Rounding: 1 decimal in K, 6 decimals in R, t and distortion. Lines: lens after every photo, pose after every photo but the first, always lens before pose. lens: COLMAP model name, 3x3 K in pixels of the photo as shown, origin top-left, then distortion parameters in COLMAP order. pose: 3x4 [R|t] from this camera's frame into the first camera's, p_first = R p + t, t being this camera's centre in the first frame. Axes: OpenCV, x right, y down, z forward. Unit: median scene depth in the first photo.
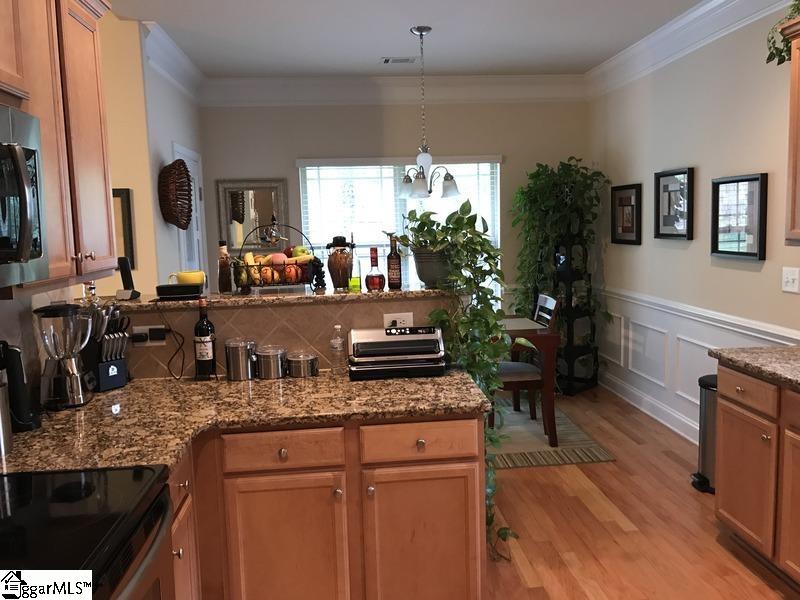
lens RADIAL K [[646.7, 0, 402.6], [0, 646.7, 293.7], [0, 0, 1]] dist [0.013947, -0.003926]
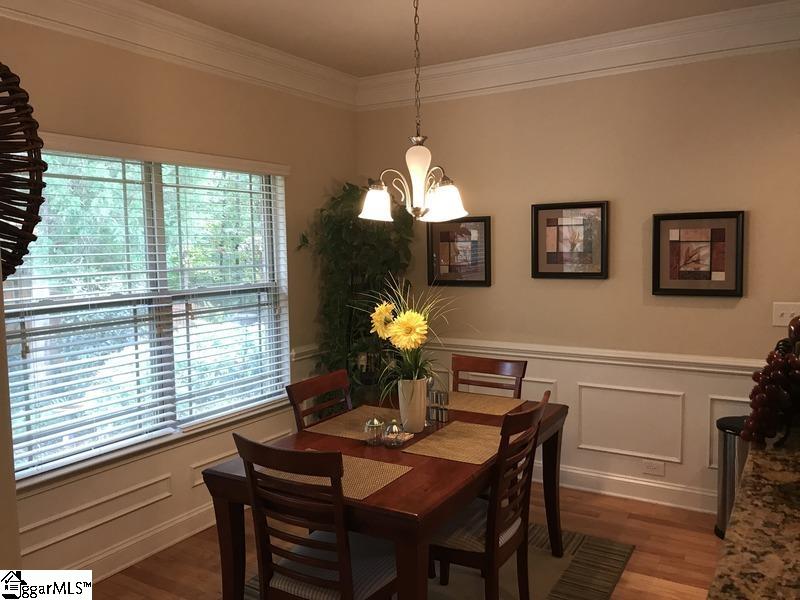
lens RADIAL K [[646.7, 0, 402.6], [0, 646.7, 293.7], [0, 0, 1]] dist [0.013947, -0.003926]
pose [[0.598867, -0.043374, 0.799673, -0.399022], [0.092750, 0.995569, -0.015460, -0.062619], [-0.795460, 0.083428, 0.600237, 0.572217]]
